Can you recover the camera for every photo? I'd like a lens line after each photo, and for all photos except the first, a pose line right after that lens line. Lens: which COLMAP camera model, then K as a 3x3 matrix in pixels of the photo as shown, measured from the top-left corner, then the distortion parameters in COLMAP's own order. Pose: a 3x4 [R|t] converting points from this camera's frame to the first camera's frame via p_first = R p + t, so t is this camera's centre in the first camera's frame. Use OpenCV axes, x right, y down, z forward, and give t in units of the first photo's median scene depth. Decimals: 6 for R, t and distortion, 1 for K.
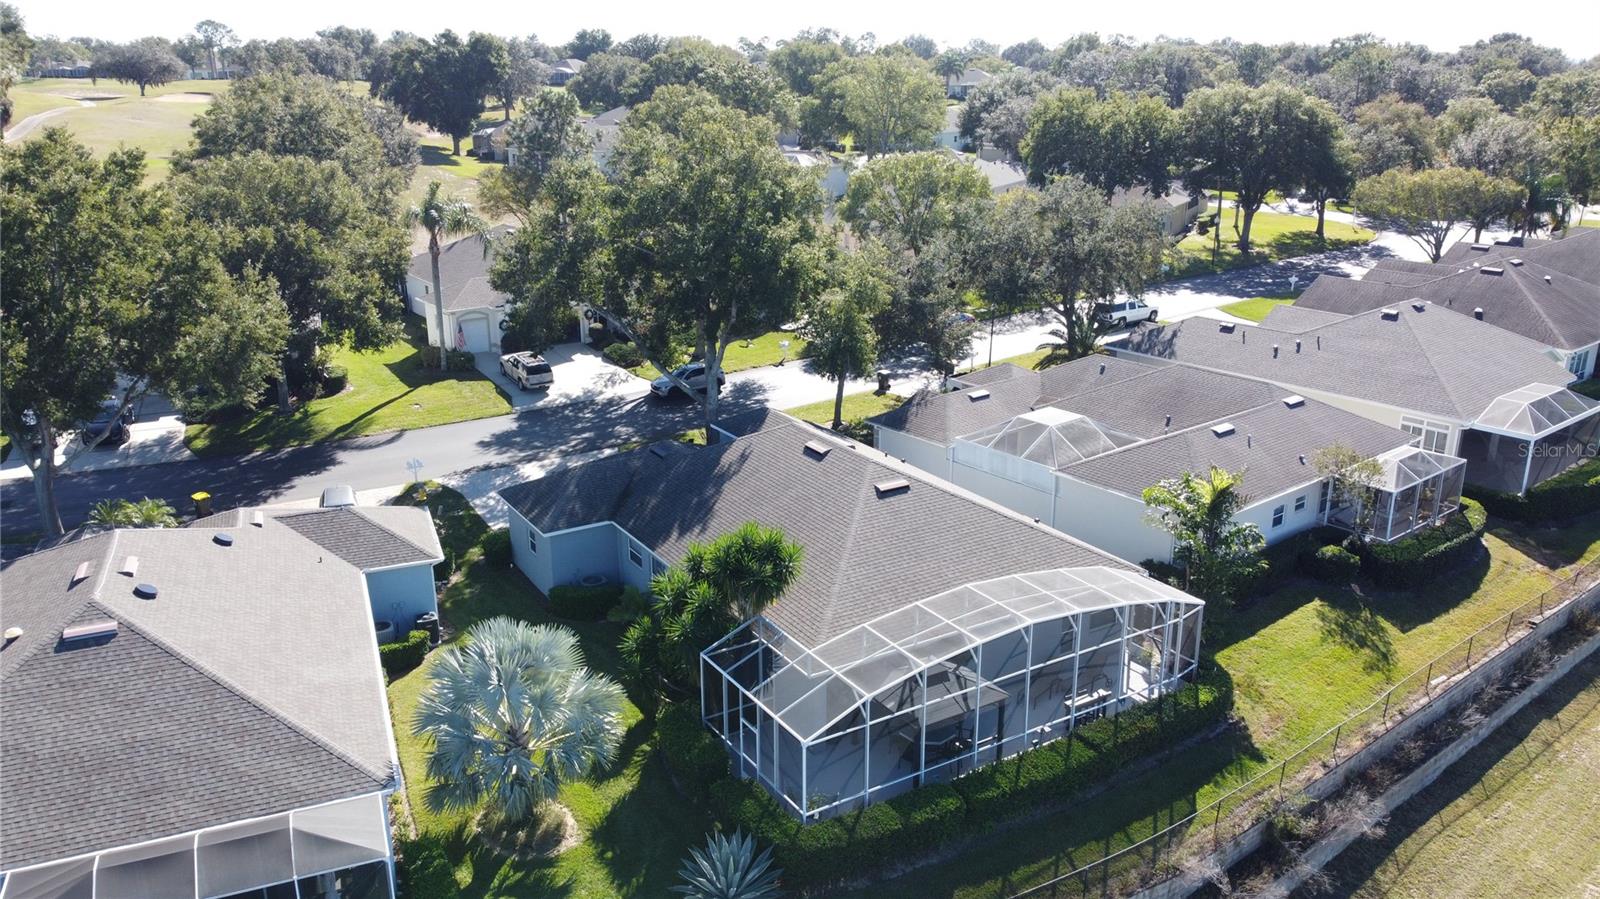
lens RADIAL K [[1225.8, 0, 799.2], [0, 1225.8, 449.9], [0, 0, 1]] dist [0.008511, -0.012237]
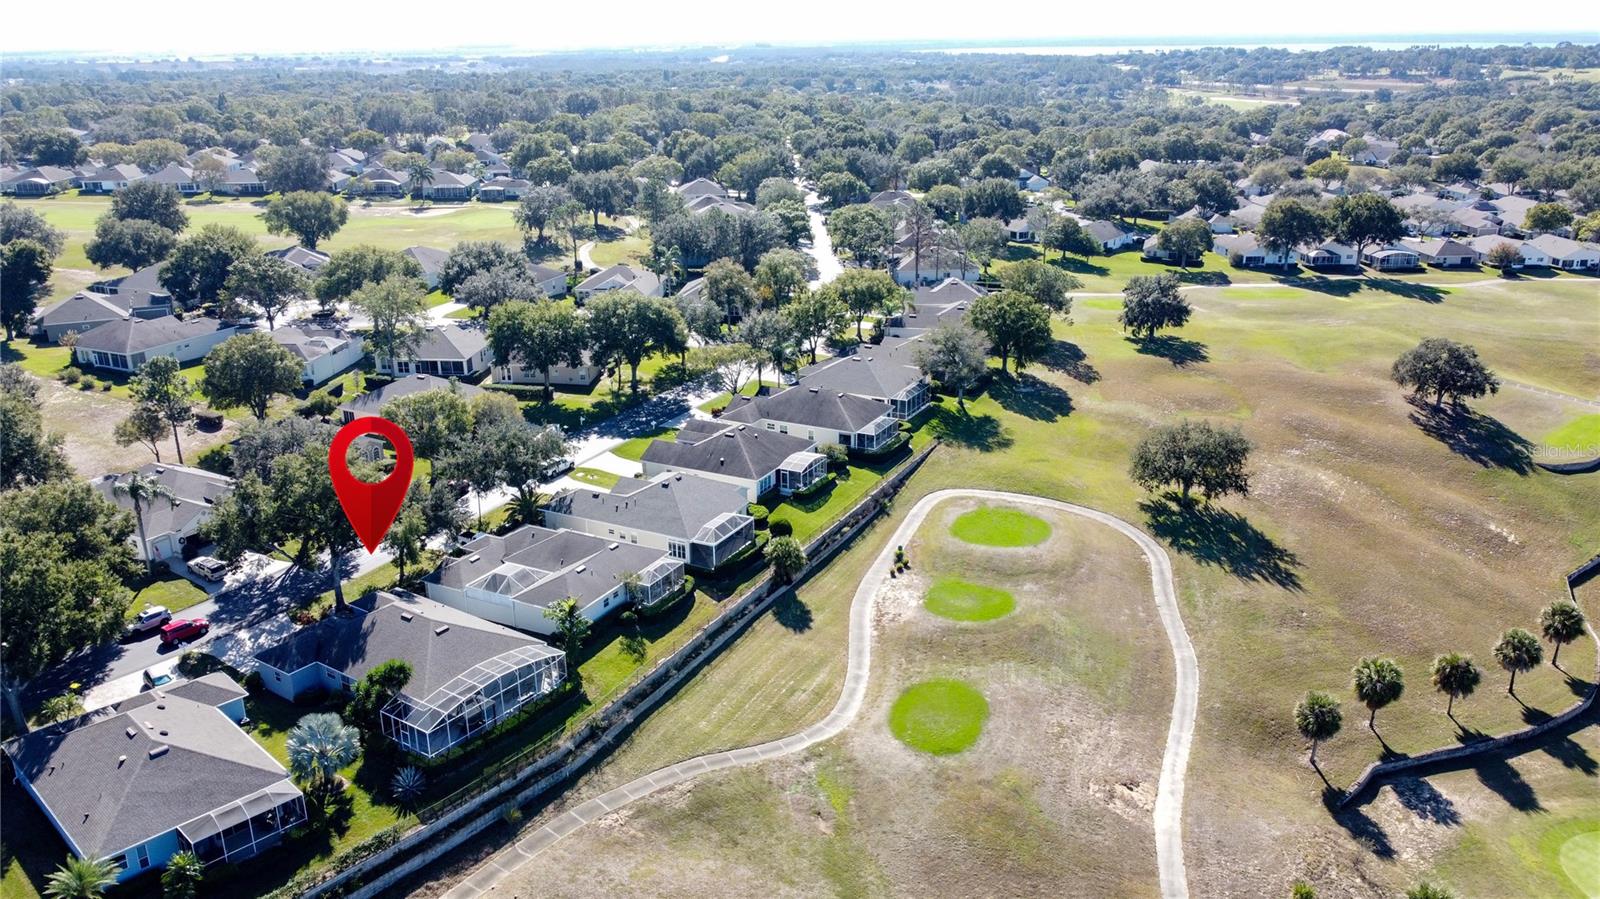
lens RADIAL K [[1225.8, 0, 810.4], [0, 1225.8, 450.9], [0, 0, 1]] dist [0.008511, -0.012237]
pose [[0.915177, -0.134834, 0.379830, -0.133309], [0.127550, 0.990837, 0.044410, -0.333567], [-0.382338, 0.007804, 0.923990, -1.555157]]
